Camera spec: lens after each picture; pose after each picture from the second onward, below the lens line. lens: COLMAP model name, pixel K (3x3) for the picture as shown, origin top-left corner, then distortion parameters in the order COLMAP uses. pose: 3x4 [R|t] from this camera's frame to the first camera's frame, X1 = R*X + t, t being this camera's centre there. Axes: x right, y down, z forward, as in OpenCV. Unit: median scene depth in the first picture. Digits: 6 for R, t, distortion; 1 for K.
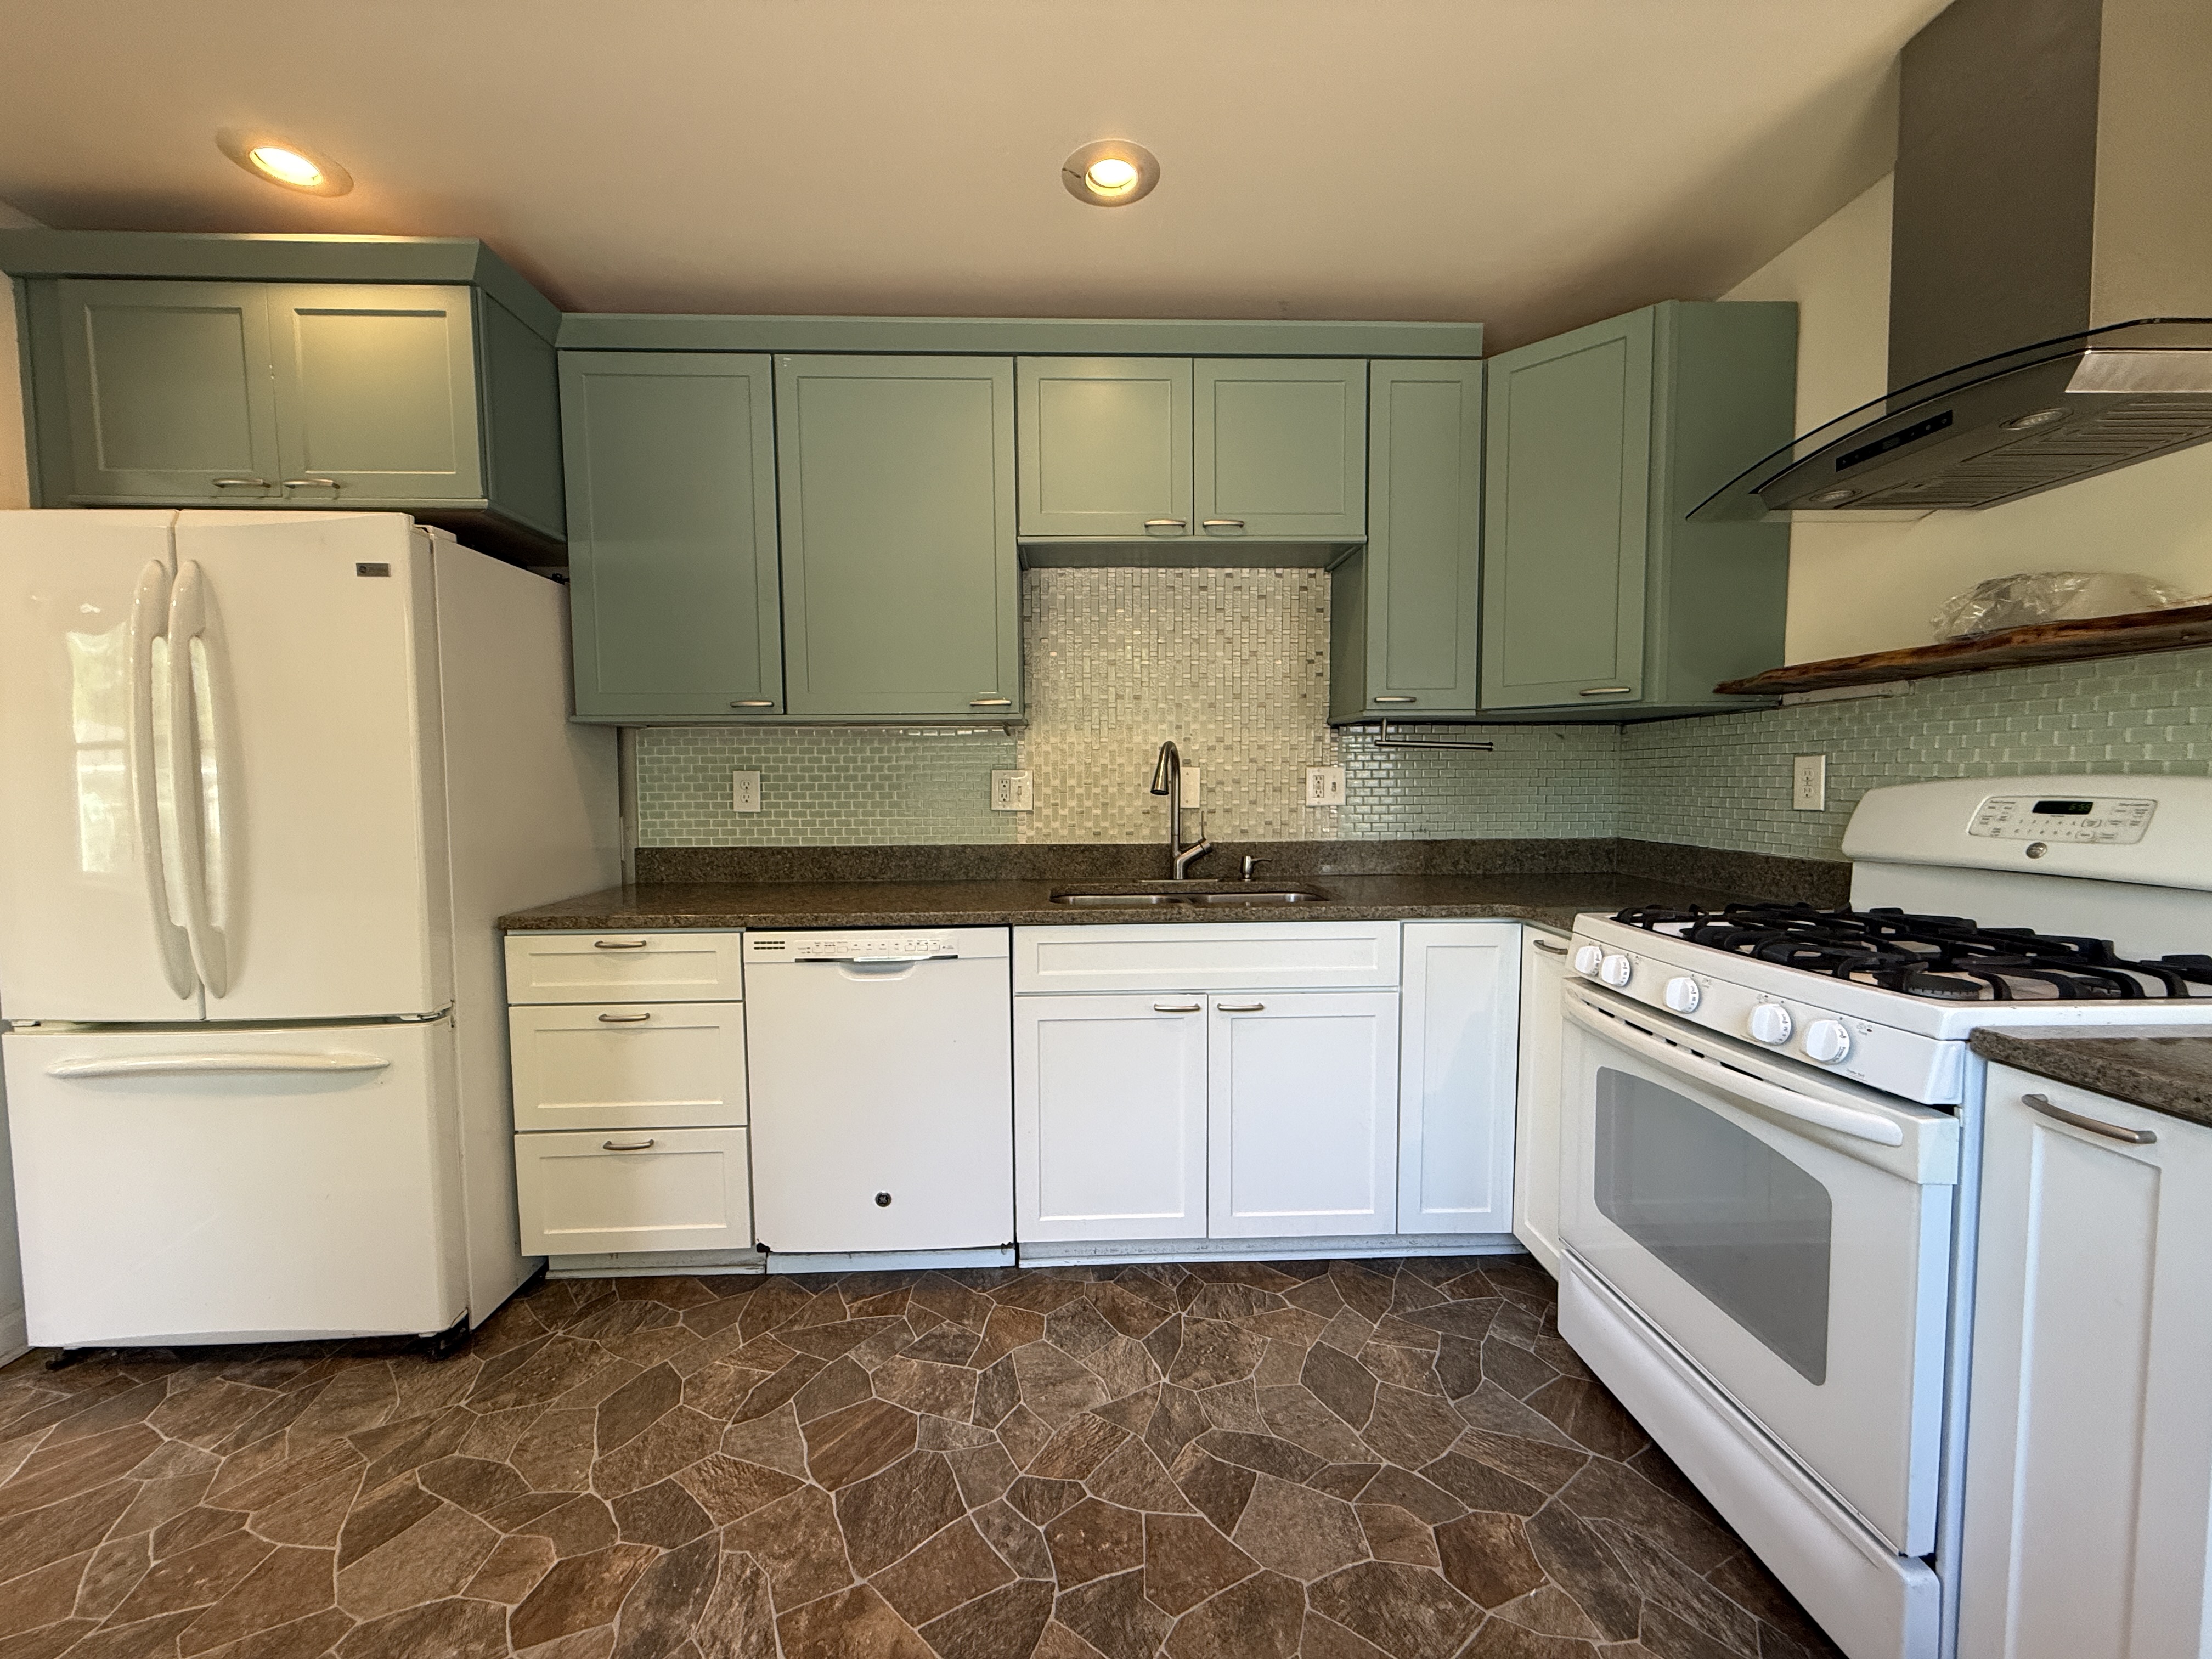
lens RADIAL K [[891.9, 0, 1098.4], [0, 891.9, 825.5], [0, 0, 1]] dist [0.004106, 0.000068]
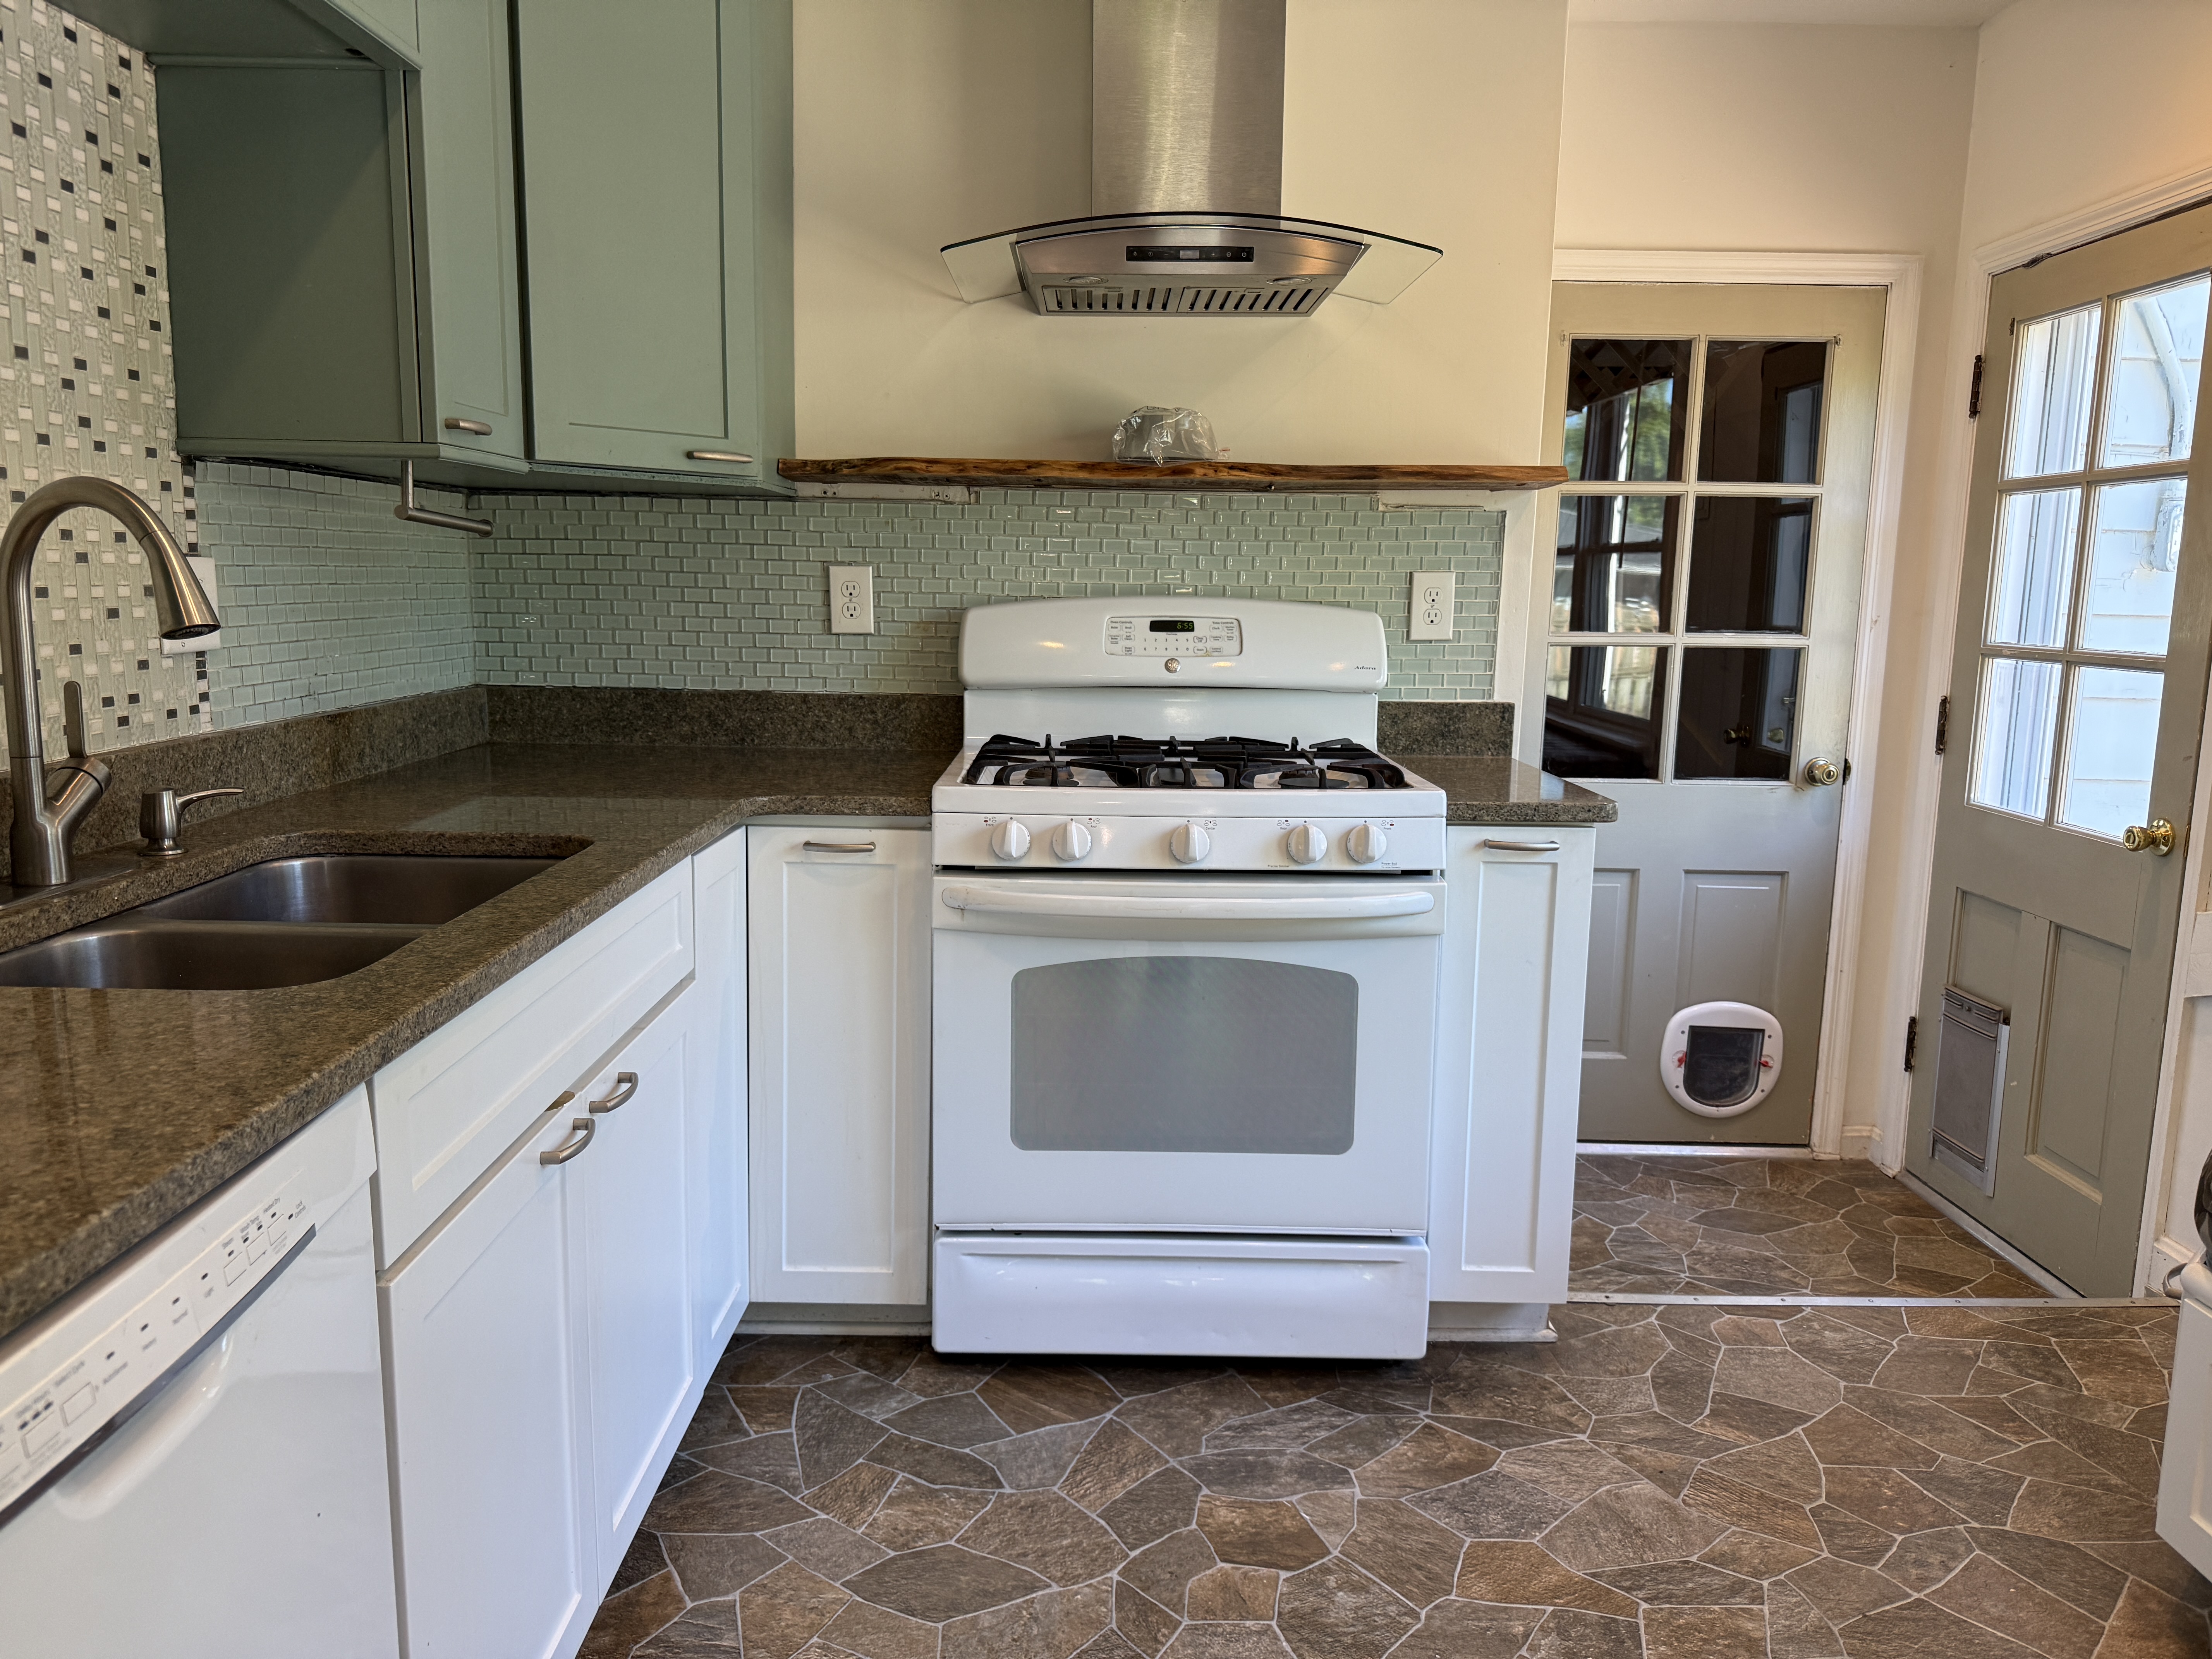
lens RADIAL K [[1538.5, 0, 1097.5], [0, 1538.5, 839.1], [0, 0, 1]] dist [0.049228, -0.051095]
pose [[0.018013, -0.157606, 0.987338, -0.827055], [0.035335, 0.986981, 0.156905, -0.059224], [-0.999213, 0.032061, 0.023347, 1.001282]]
